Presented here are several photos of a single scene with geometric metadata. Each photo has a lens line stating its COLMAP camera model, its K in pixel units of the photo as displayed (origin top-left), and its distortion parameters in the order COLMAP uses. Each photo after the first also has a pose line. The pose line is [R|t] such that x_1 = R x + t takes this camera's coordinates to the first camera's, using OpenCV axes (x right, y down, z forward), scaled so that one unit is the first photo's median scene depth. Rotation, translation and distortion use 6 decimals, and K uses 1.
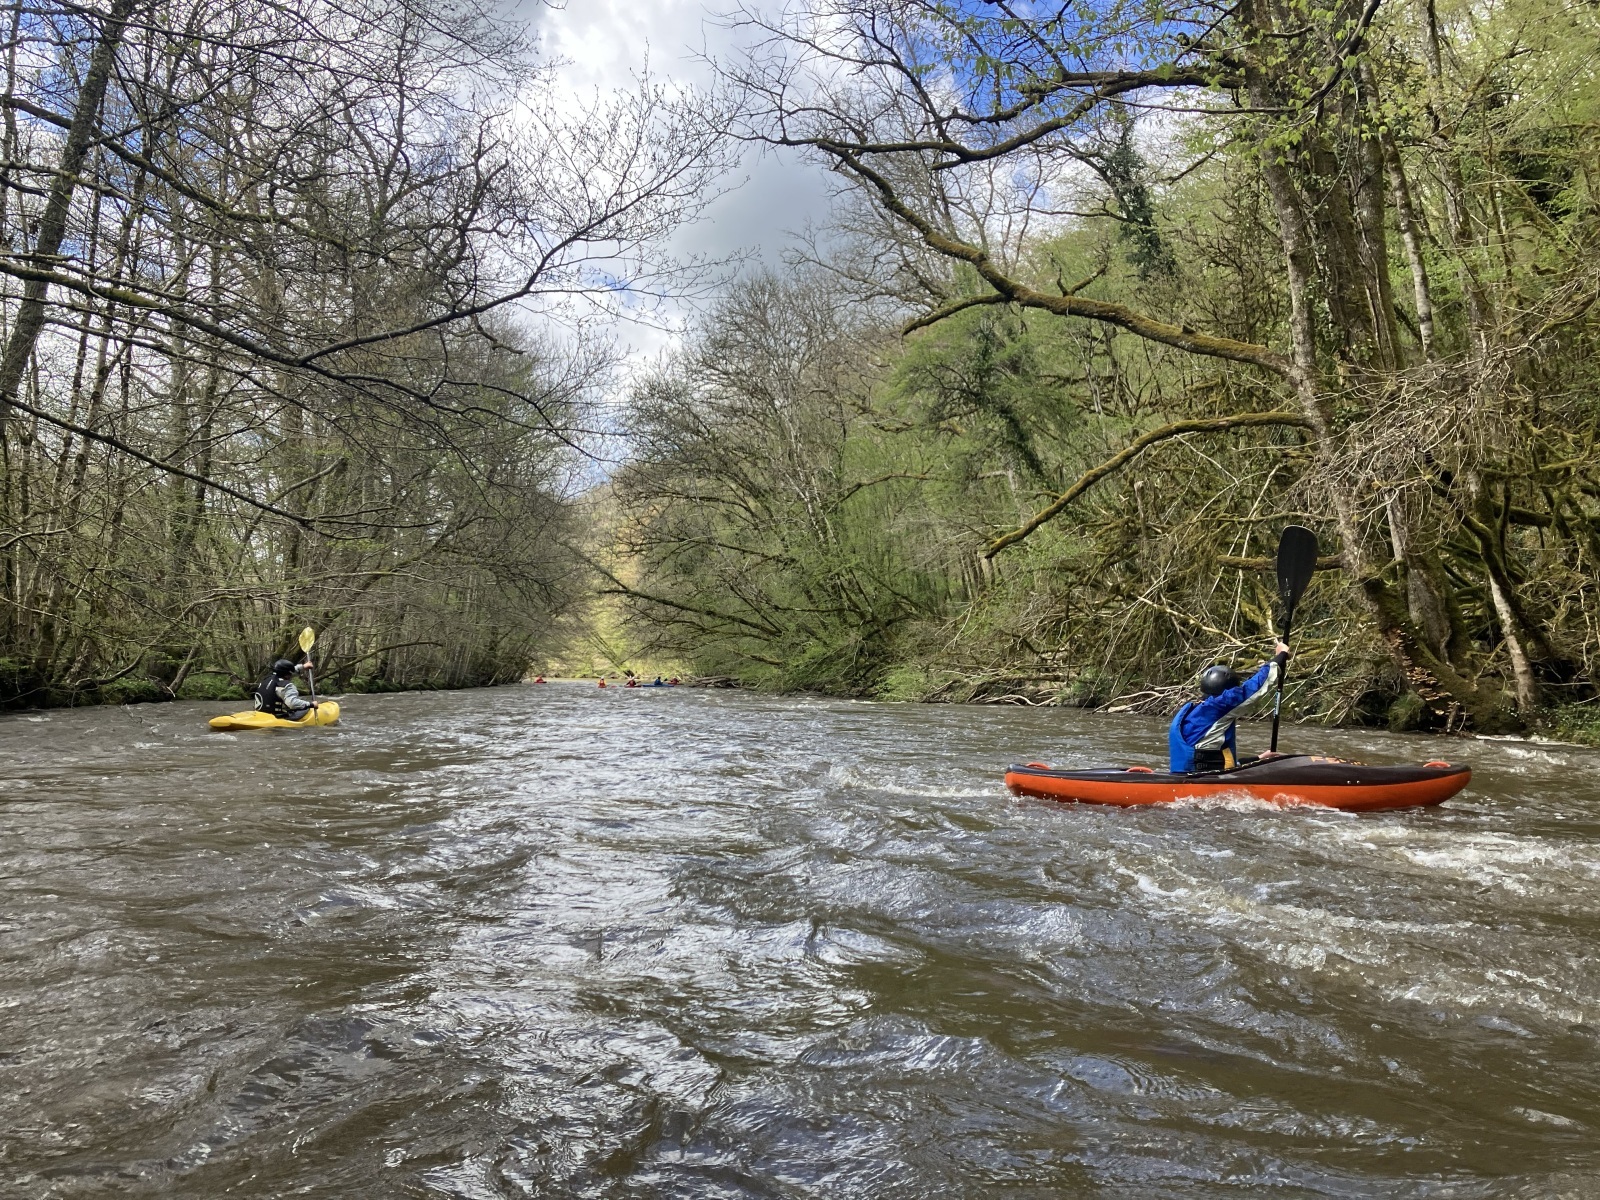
lens RADIAL K [[1303.8, 0, 800.0], [0, 1303.8, 600.0], [0, 0, 1]] dist [0.048718, -0.007341]
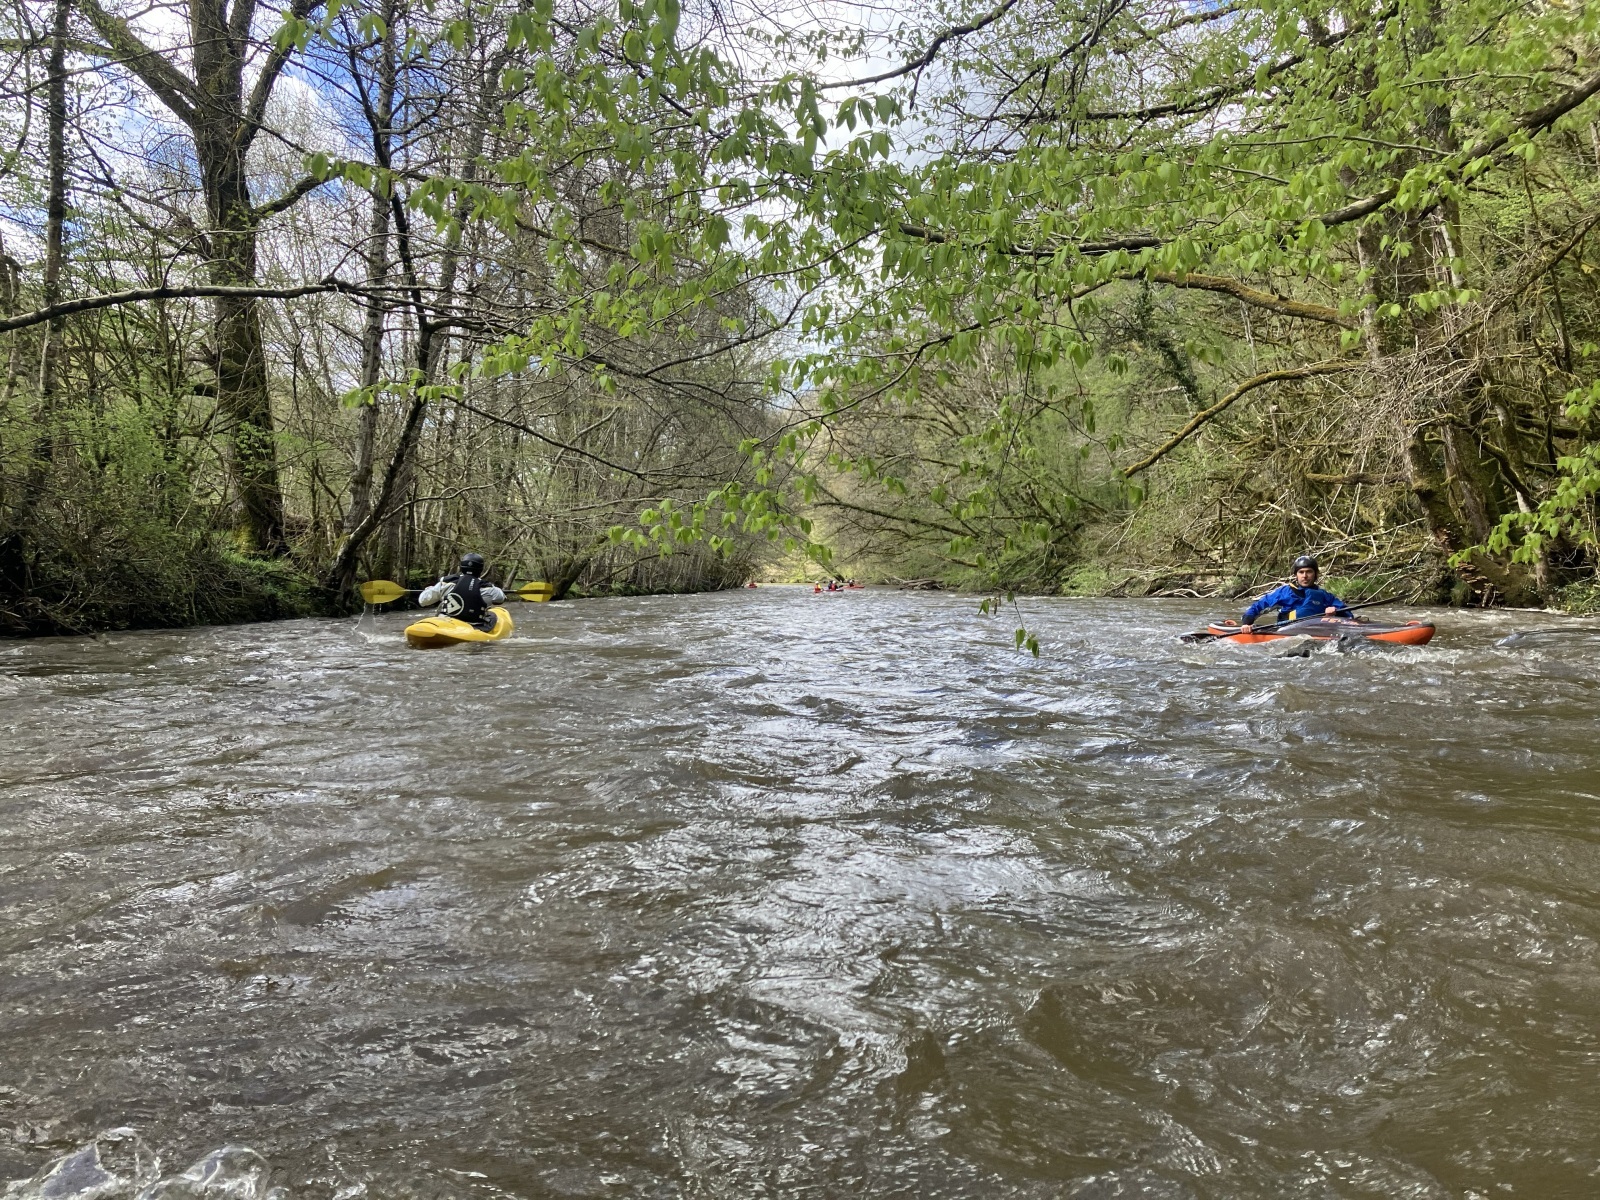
lens RADIAL K [[1303.8, 0, 800.0], [0, 1303.8, 600.0], [0, 0, 1]] dist [0.048718, -0.007341]
pose [[0.987359, -0.013887, -0.157891, 0.013695], [0.025421, 0.997133, 0.071268, -0.007033], [0.156449, -0.074381, 0.984881, -0.167408]]
